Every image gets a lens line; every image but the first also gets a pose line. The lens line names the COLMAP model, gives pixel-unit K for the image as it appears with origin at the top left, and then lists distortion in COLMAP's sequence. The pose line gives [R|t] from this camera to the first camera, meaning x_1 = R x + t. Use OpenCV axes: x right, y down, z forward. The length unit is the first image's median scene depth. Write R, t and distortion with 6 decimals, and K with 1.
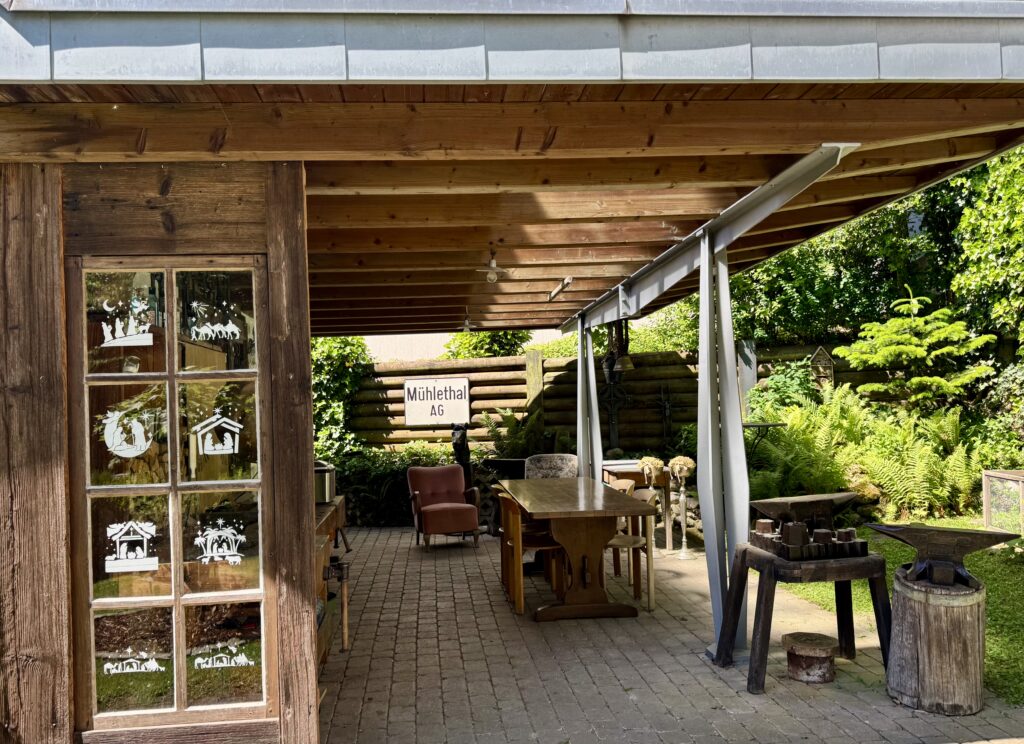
lens RADIAL K [[747.4, 0, 510.4], [0, 747.4, 376.0], [0, 0, 1]] dist [0.001016, 0.000107]
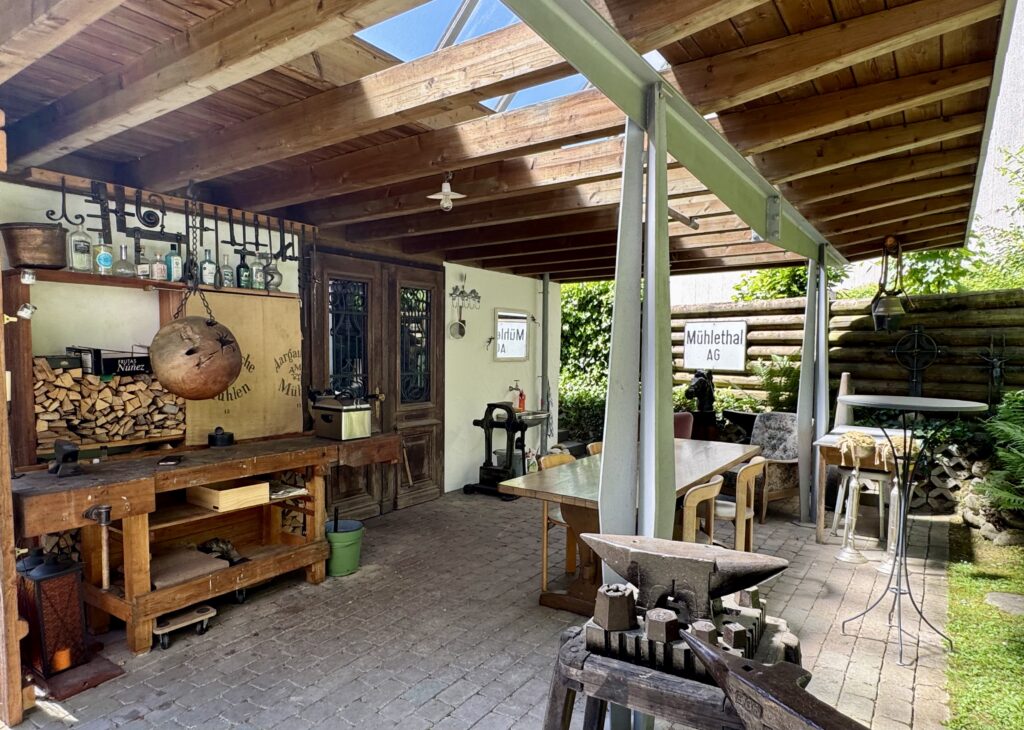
lens RADIAL K [[627.1, 0, 511.6], [0, 627.1, 365.7], [0, 0, 1]] dist [0.002431, -0.000152]
pose [[0.774612, 0.057287, -0.629837, 0.216130], [-0.007229, 0.996626, 0.081757, -0.004687], [0.632395, -0.058777, 0.772413, 0.202989]]
